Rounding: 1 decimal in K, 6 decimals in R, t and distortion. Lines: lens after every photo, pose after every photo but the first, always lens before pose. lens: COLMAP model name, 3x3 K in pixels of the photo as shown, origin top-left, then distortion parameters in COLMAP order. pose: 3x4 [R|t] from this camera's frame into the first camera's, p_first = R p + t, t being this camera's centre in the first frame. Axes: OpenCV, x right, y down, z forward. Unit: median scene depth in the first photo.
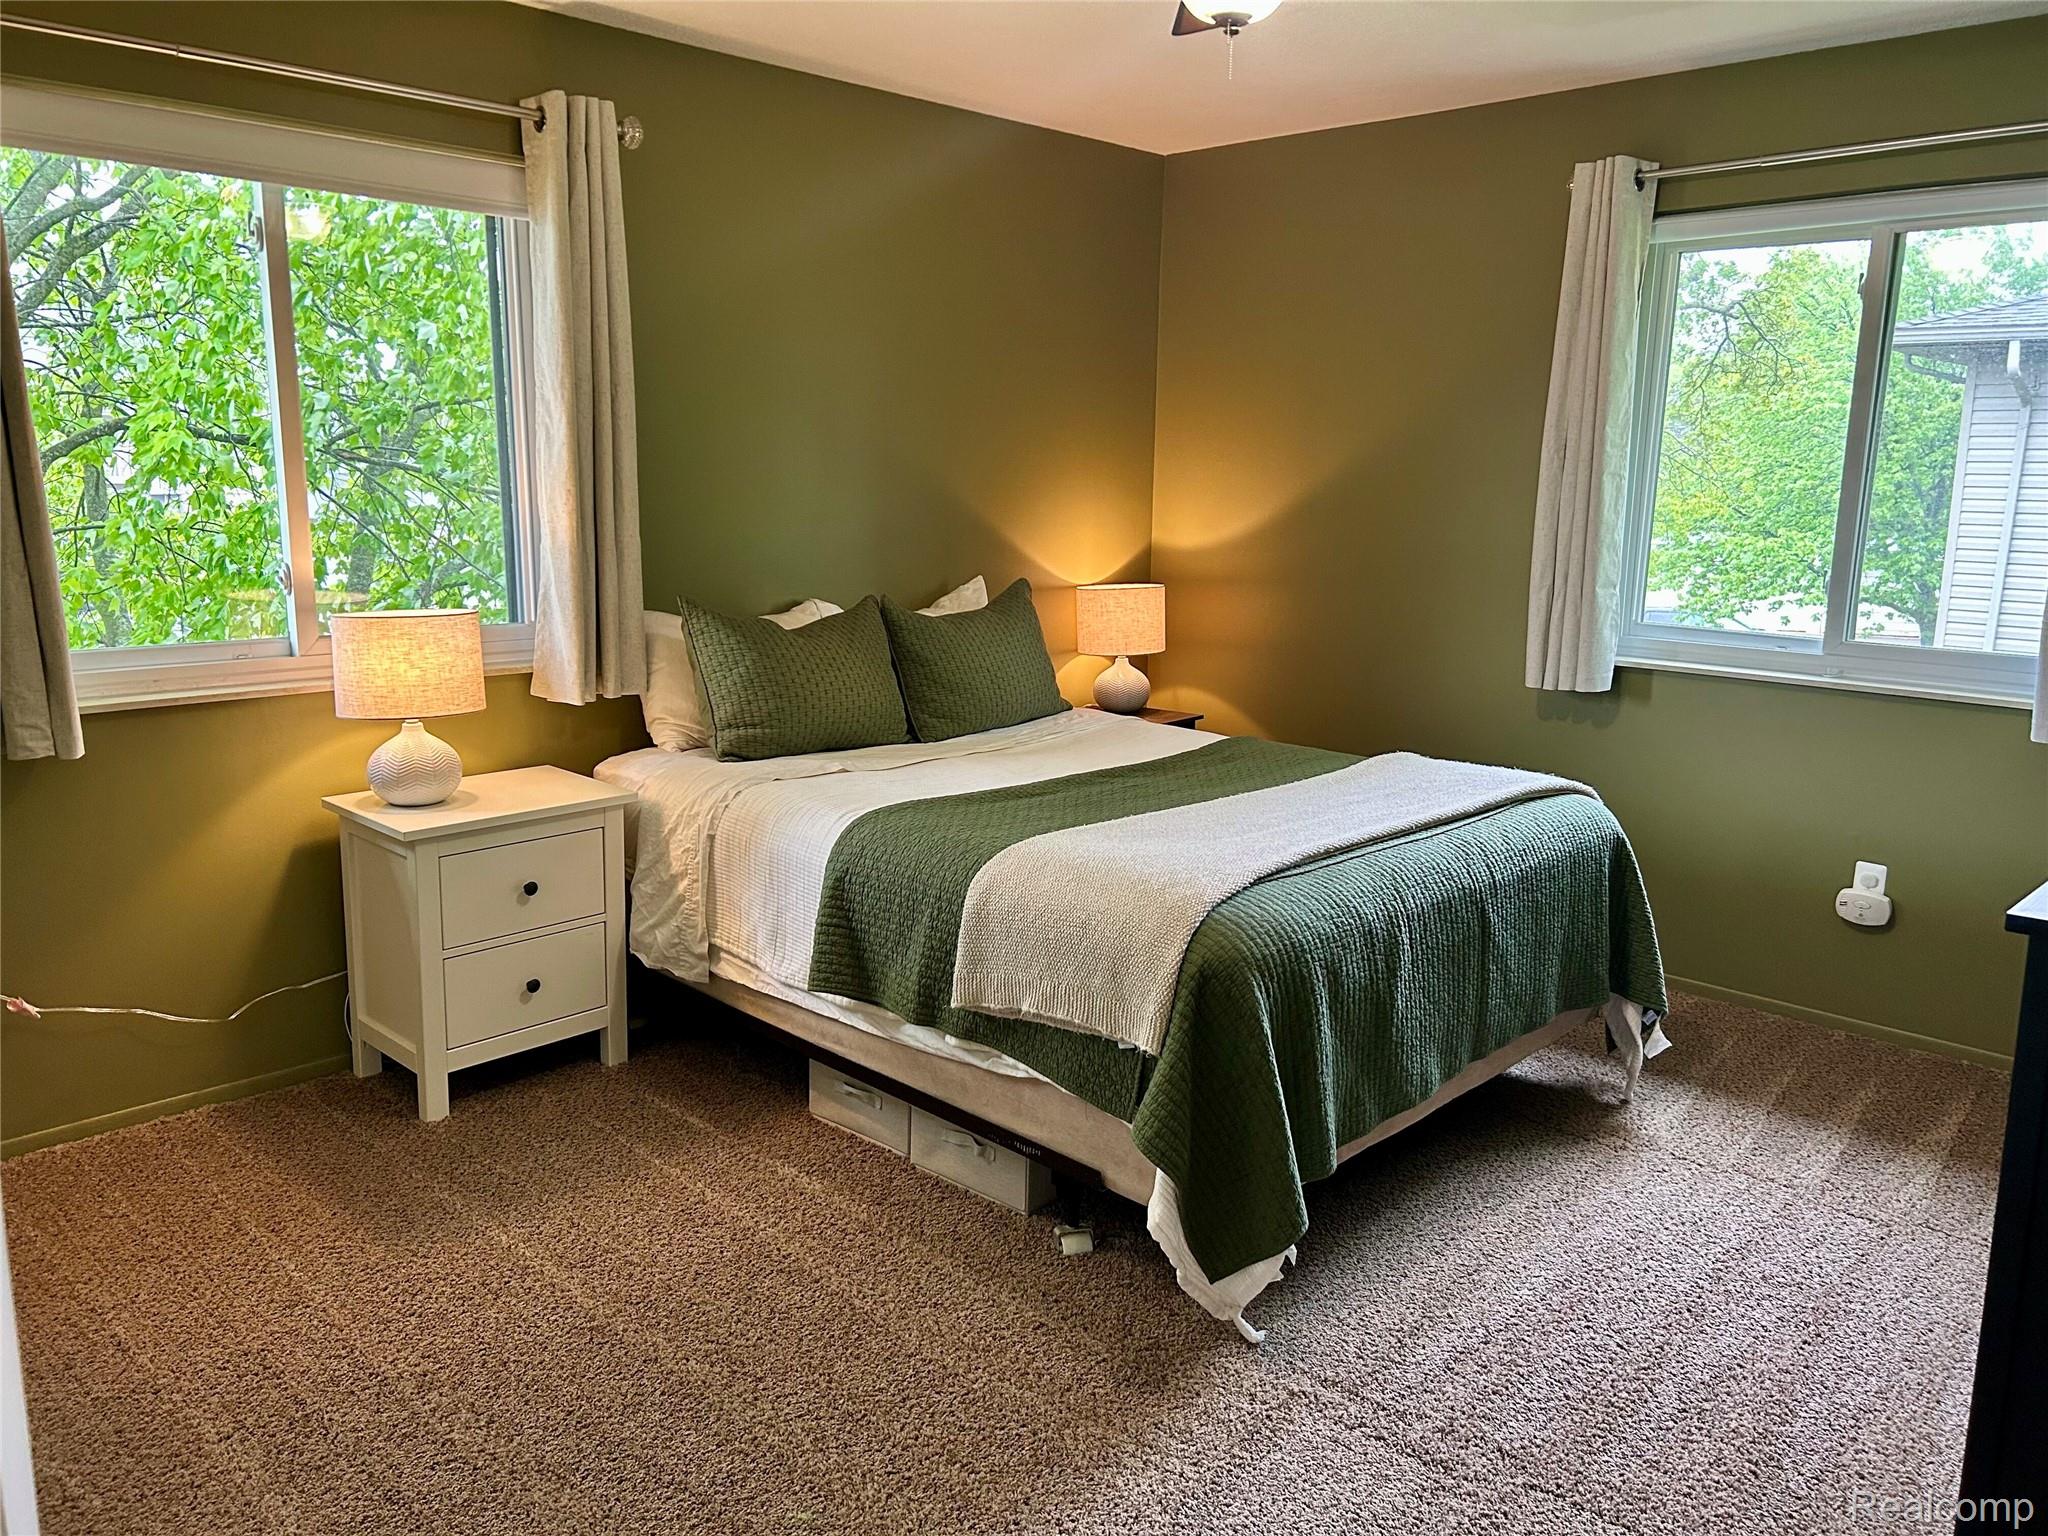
lens RADIAL K [[1522.0, 0, 1024.9], [0, 1522.0, 774.9], [0, 0, 1]] dist [0.005364, -0.041641]
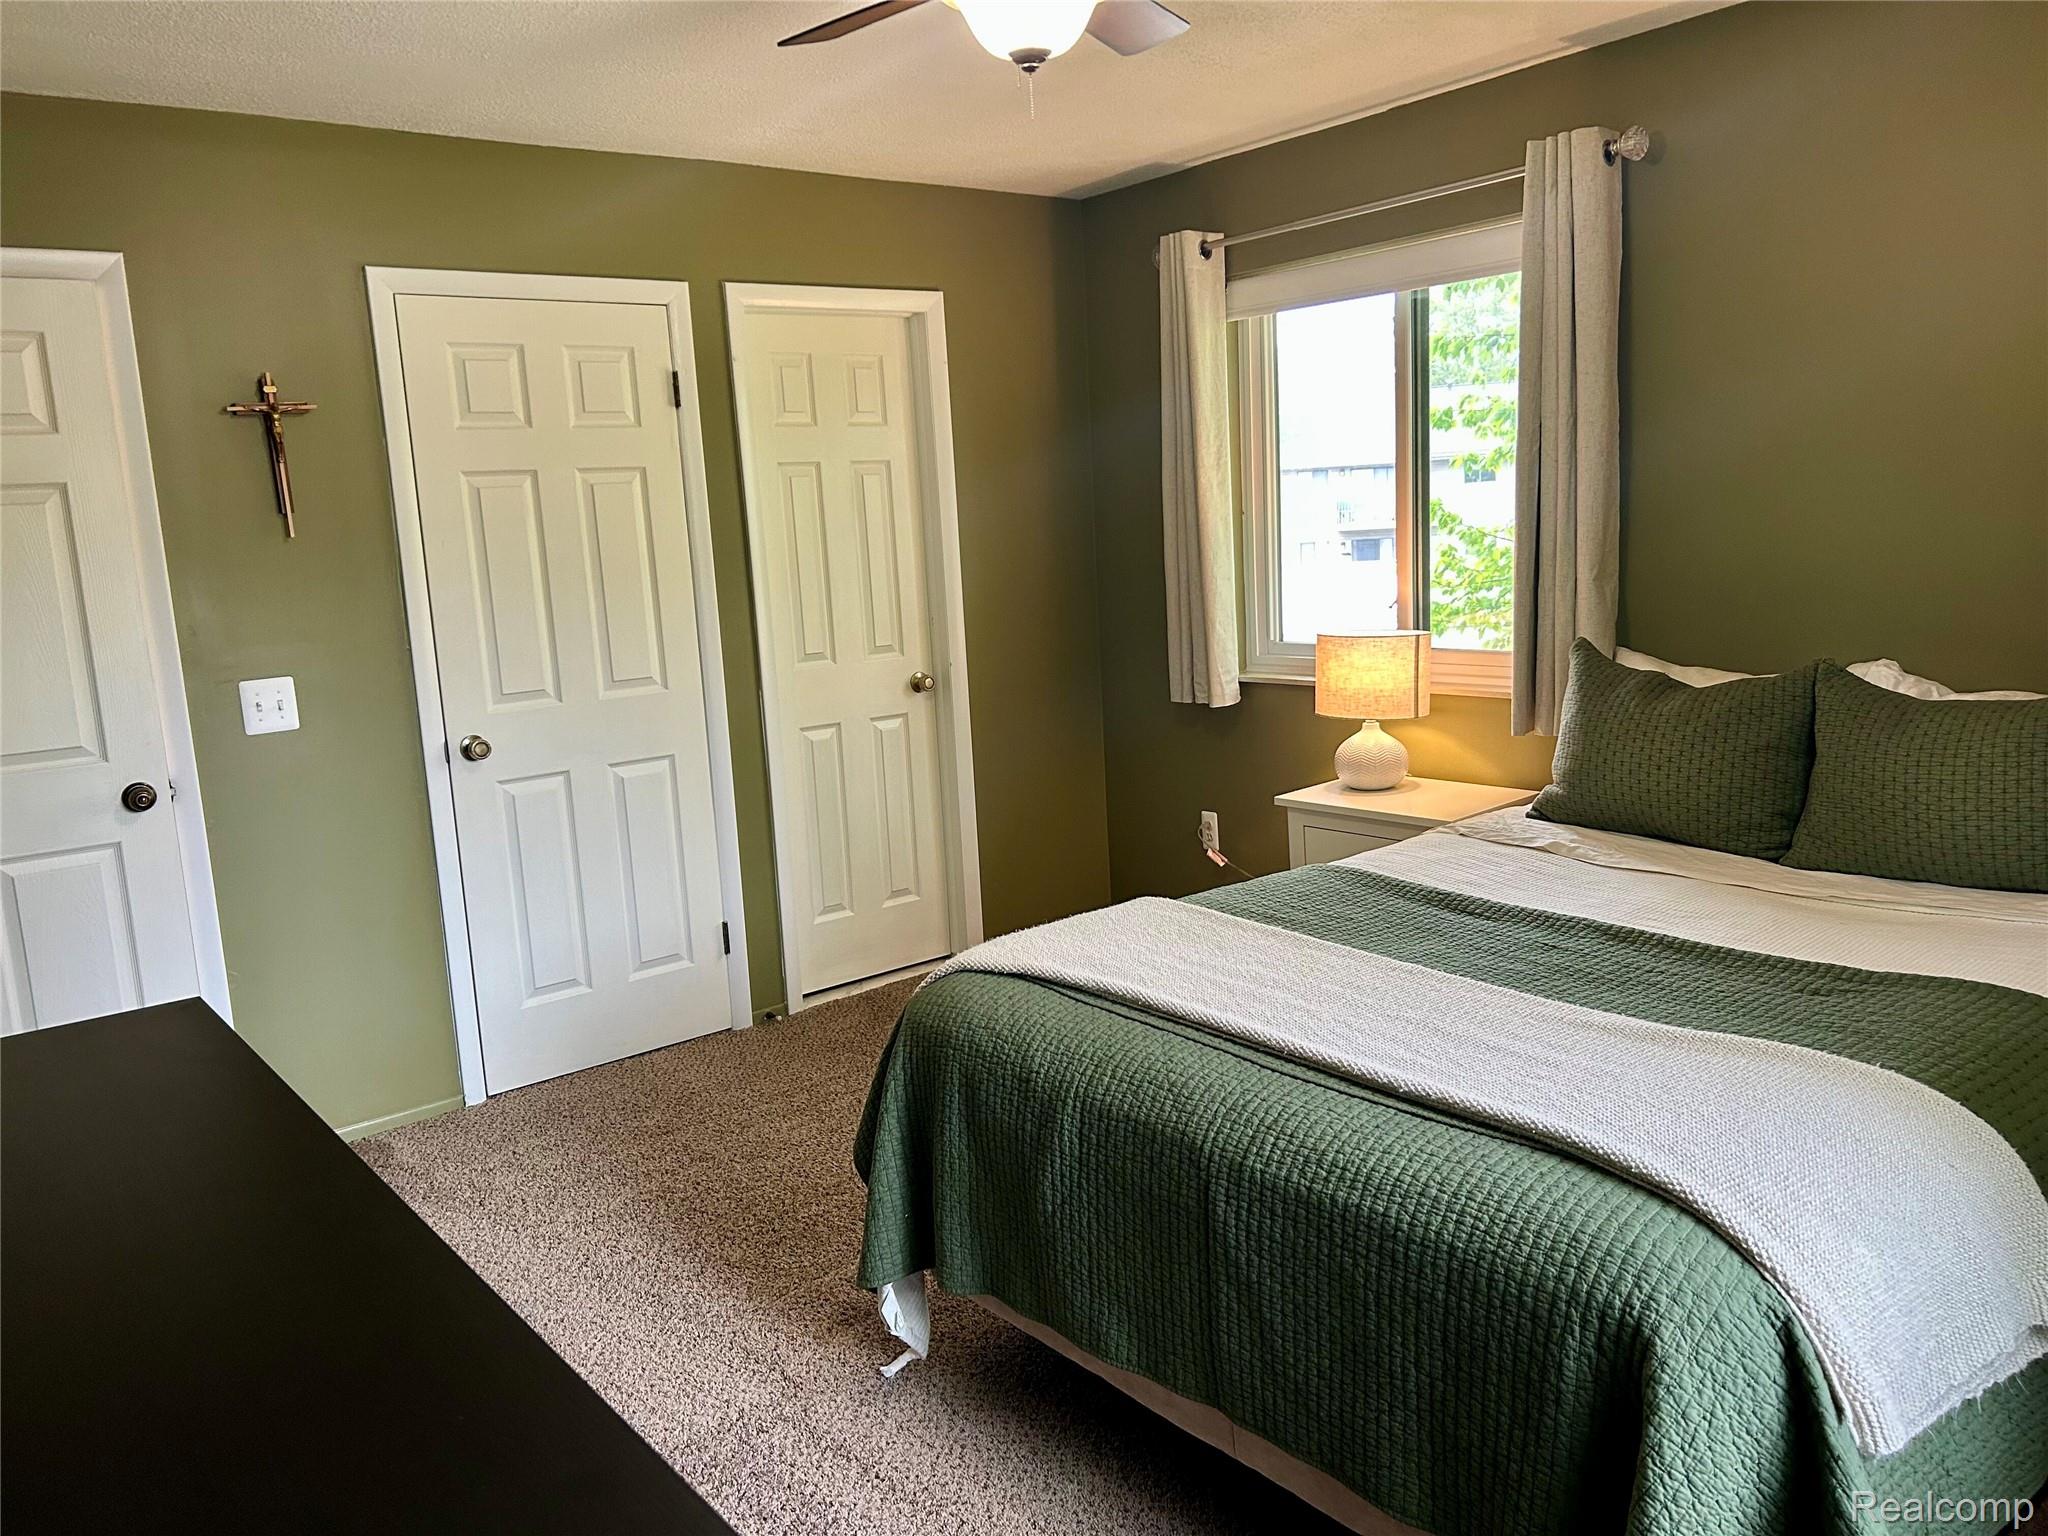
lens RADIAL K [[1522.0, 0, 1025.3], [0, 1522.0, 761.9], [0, 0, 1]] dist [0.005364, -0.041641]
pose [[-0.116096, 0.155109, -0.981052, 0.976429], [-0.147561, 0.974076, 0.171468, -0.201653], [0.982216, 0.164671, -0.090199, 1.000208]]
